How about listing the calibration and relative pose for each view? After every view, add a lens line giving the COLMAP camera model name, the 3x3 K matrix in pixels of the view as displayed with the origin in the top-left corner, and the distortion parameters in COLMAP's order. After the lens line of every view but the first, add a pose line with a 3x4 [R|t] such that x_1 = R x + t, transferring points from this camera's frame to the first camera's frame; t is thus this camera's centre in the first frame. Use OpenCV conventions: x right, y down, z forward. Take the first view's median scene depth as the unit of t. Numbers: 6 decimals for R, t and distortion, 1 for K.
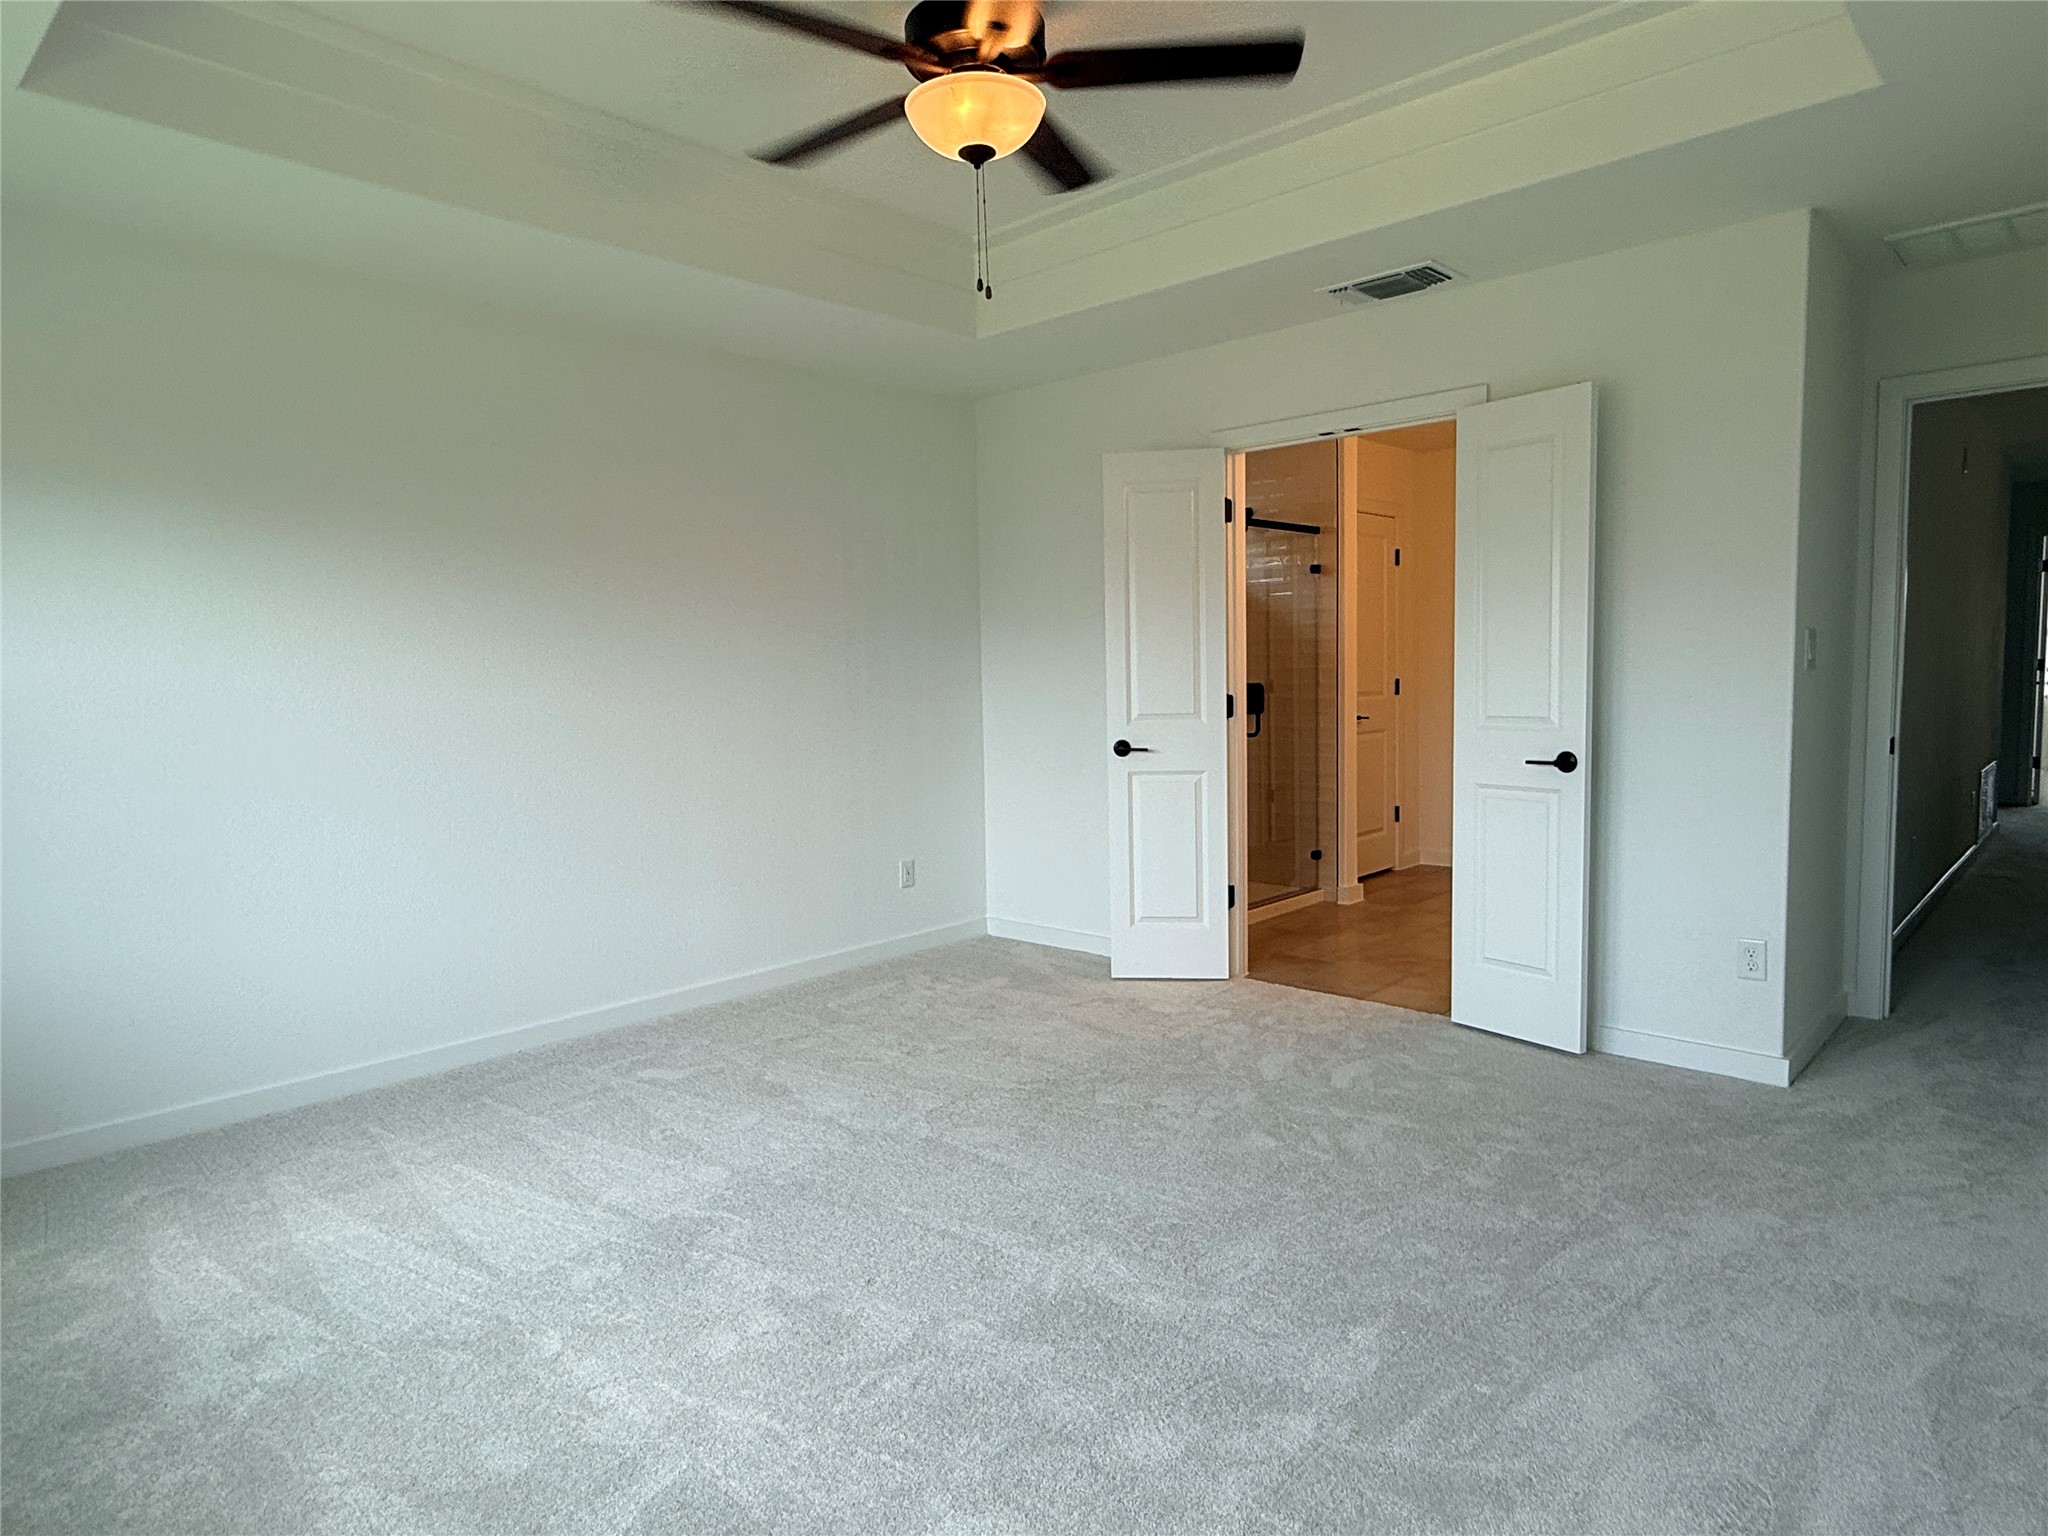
lens RADIAL K [[1218.8, 0, 1024.0], [0, 1218.8, 768.0], [0, 0, 1]] dist [0.000662, 0.000100]
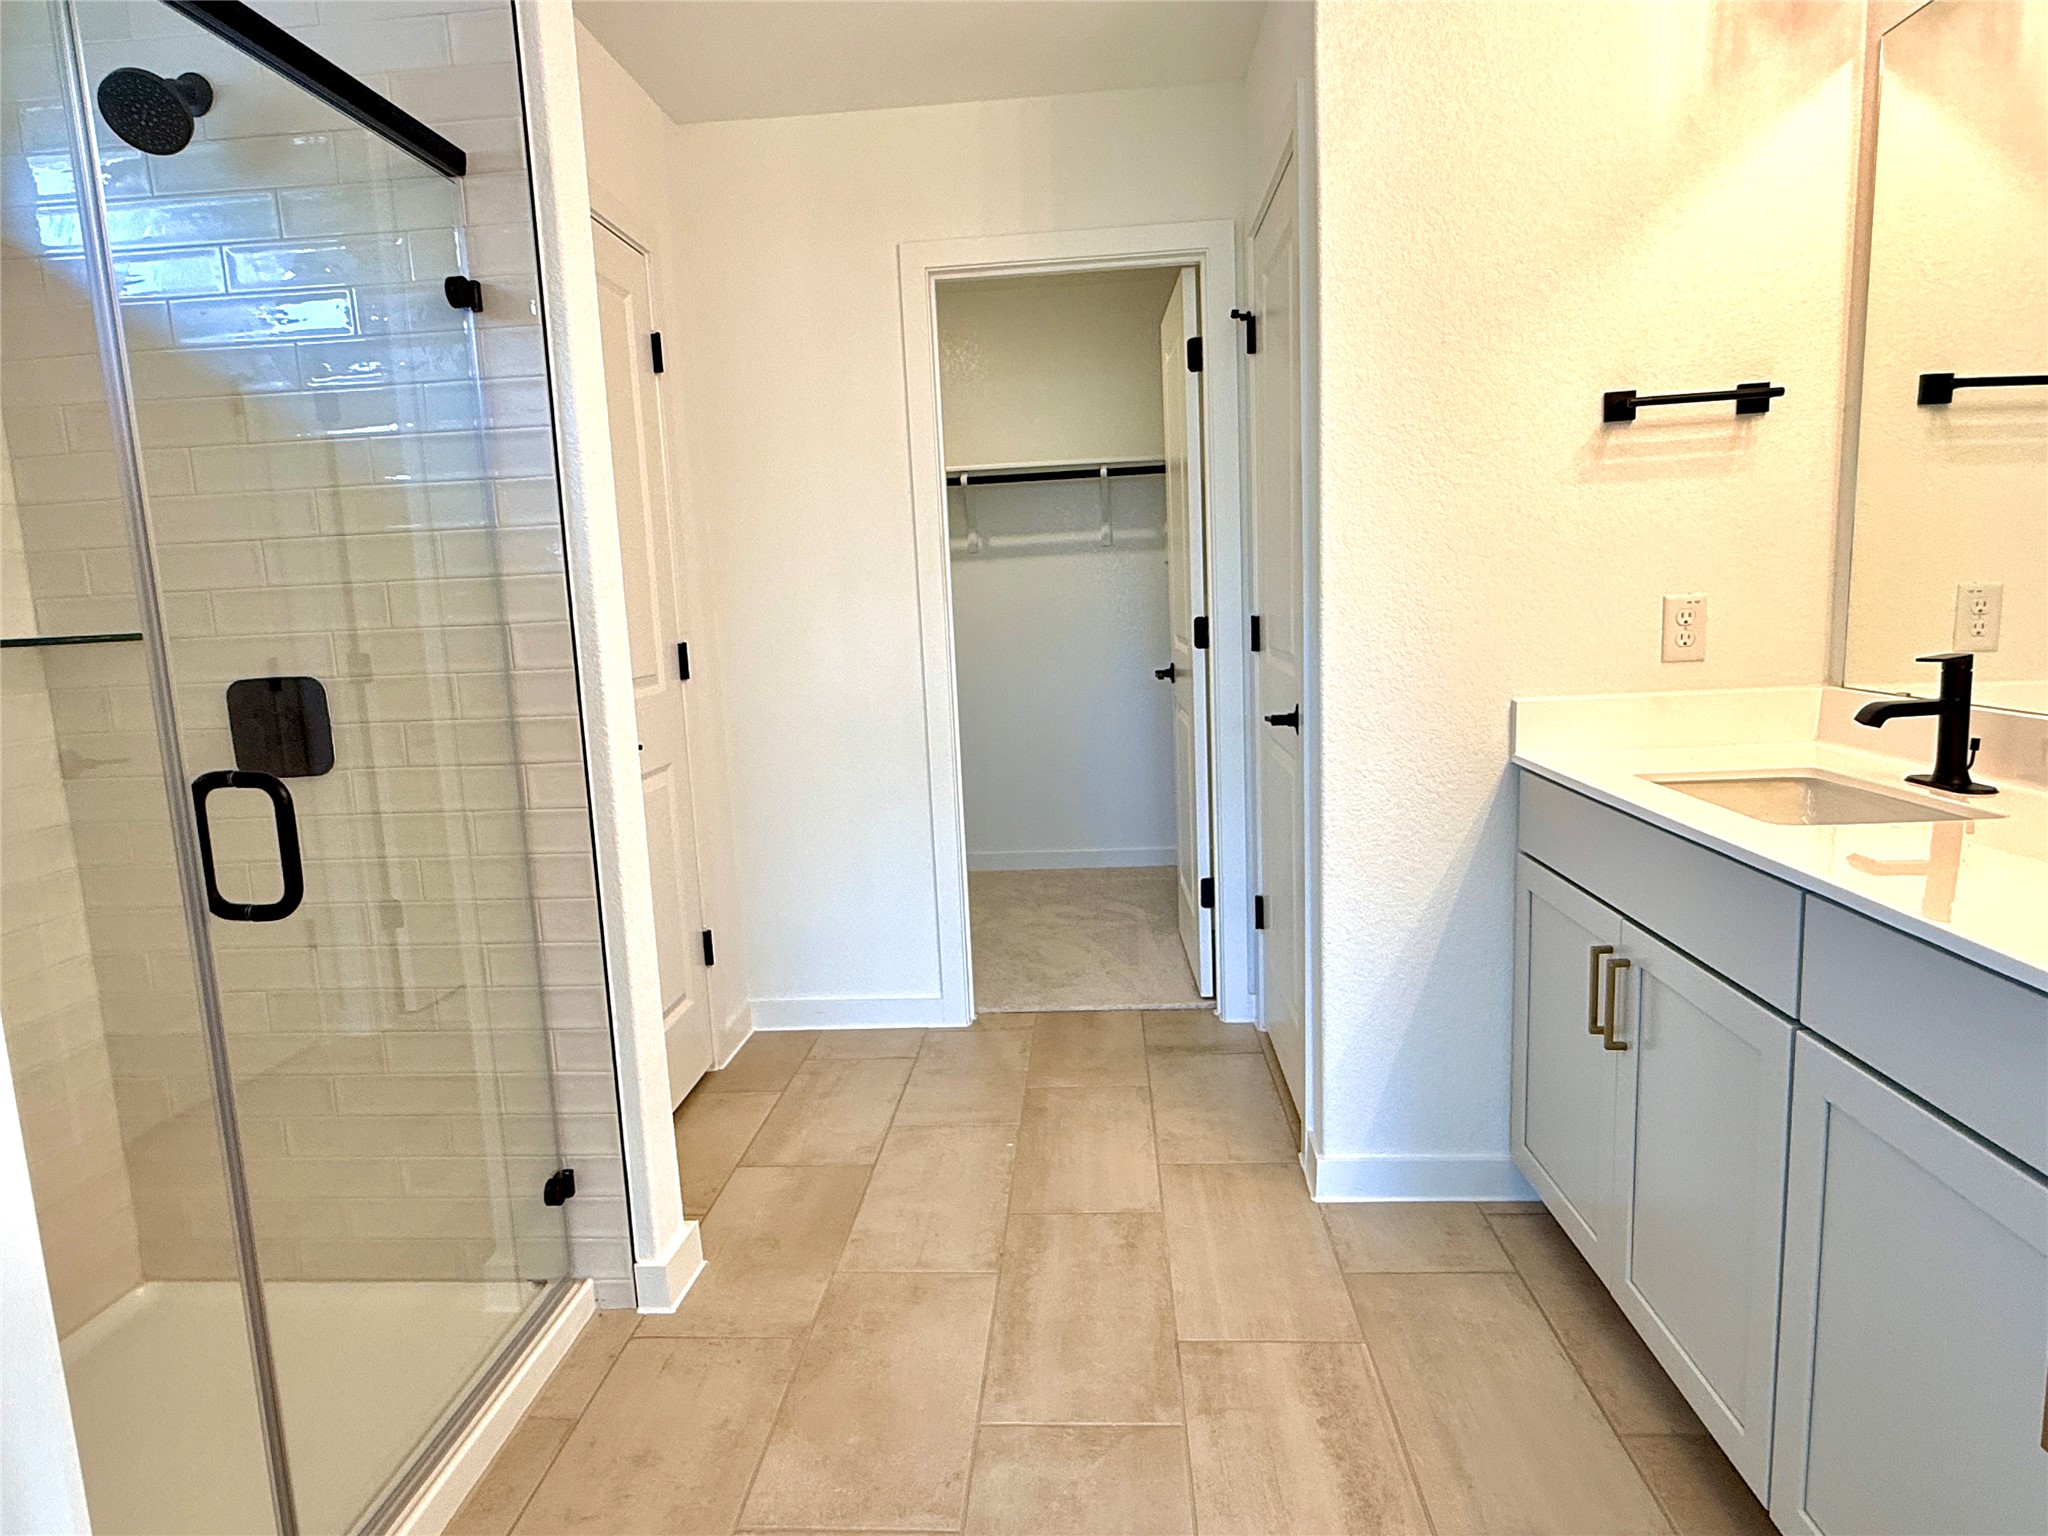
lens RADIAL K [[1218.8, 0, 1024.0], [0, 1218.8, 768.0], [0, 0, 1]] dist [0.000662, 0.000100]
pose [[0.776394, -0.105898, 0.621287, 0.147411], [0.082135, 0.994377, 0.066851, -0.055546], [-0.624873, -0.000873, 0.780726, 0.678764]]
